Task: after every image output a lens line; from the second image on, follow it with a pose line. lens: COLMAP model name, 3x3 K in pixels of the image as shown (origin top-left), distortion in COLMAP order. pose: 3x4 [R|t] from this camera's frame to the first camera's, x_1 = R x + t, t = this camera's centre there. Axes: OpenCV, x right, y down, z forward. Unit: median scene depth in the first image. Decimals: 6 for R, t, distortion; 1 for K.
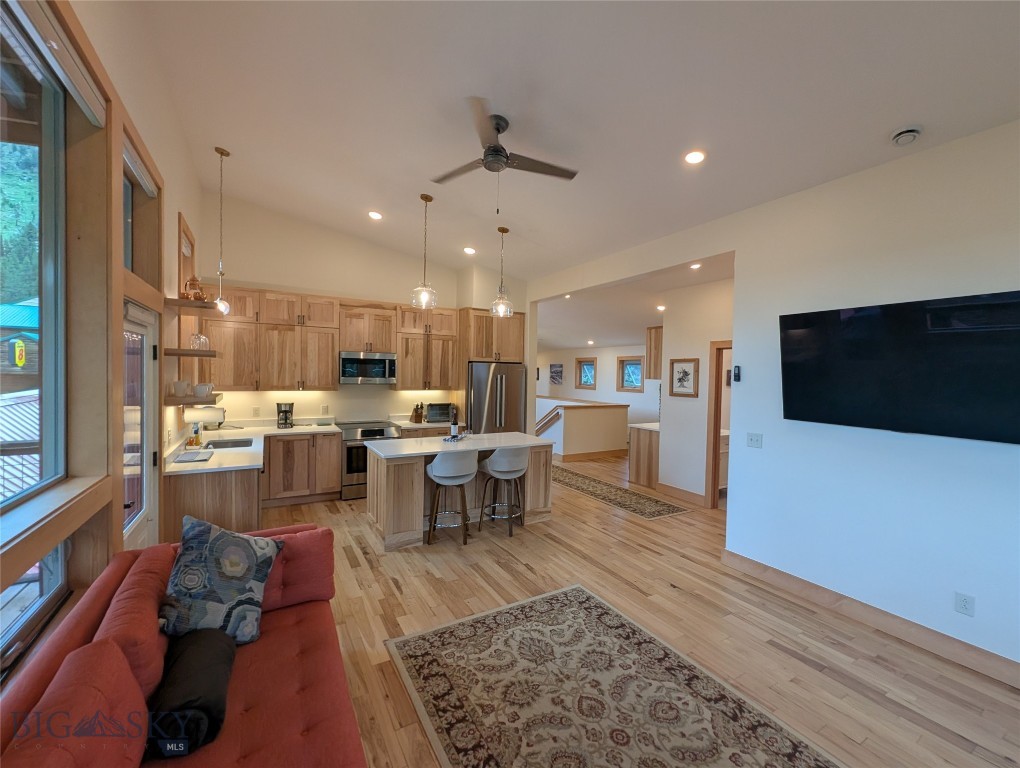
lens RADIAL K [[422.4, 0, 508.0], [0, 422.4, 382.3], [0, 0, 1]] dist [0.003002, -0.000650]
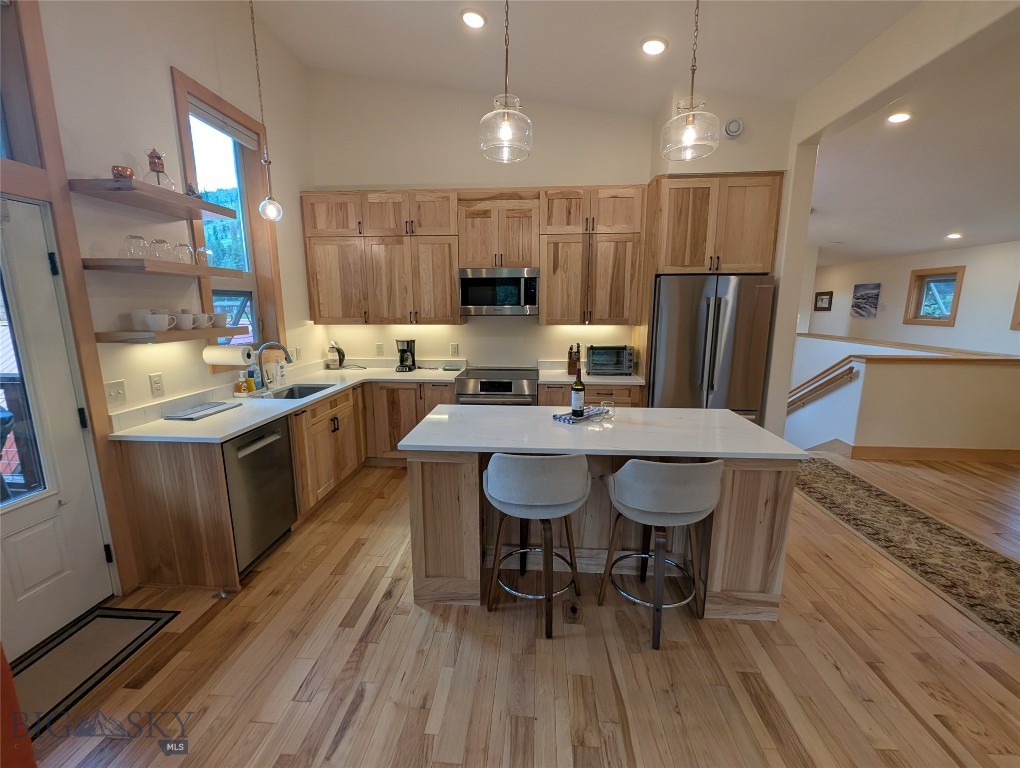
lens RADIAL K [[422.4, 0, 509.6], [0, 422.4, 382.7], [0, 0, 1]] dist [0.003002, -0.000650]
pose [[0.828922, 0.080653, -0.553519, 0.075879], [0.004073, 0.988654, 0.150156, 0.009089], [0.559350, -0.126722, 0.819188, 0.412819]]
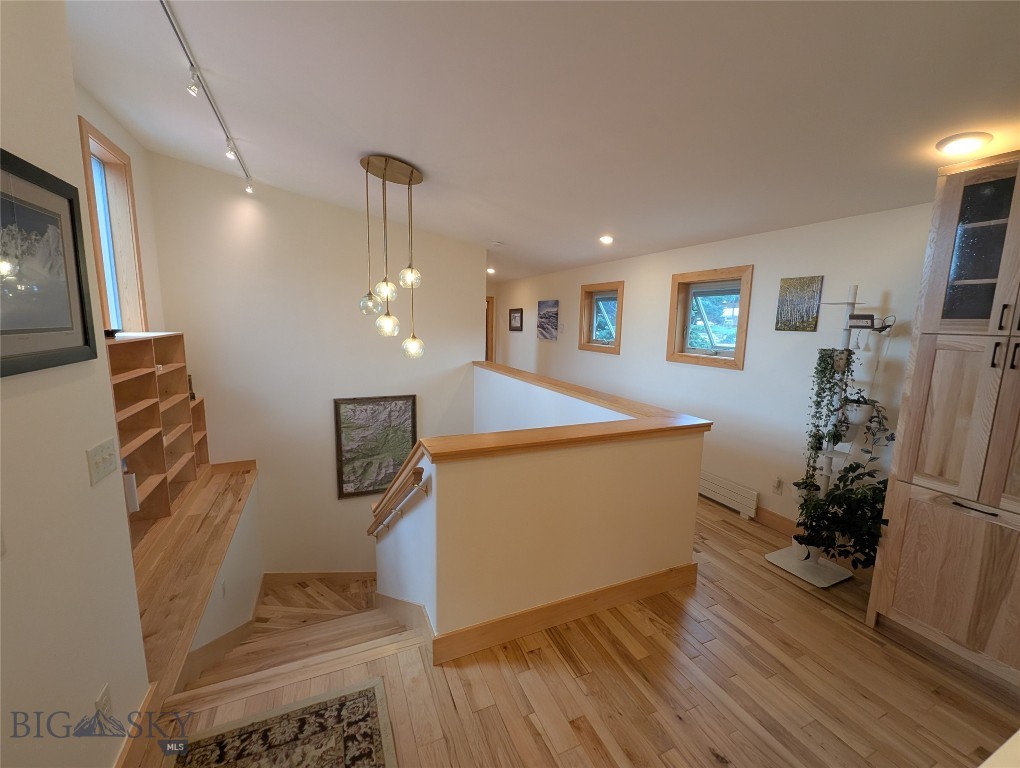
lens RADIAL K [[422.4, 0, 508.5], [0, 422.4, 385.5], [0, 0, 1]] dist [0.003002, -0.000650]
pose [[0.994395, 0.013210, -0.104896, 0.259322], [0.000508, 0.991555, 0.129684, -0.014974], [0.105724, -0.129010, 0.985991, 1.013113]]
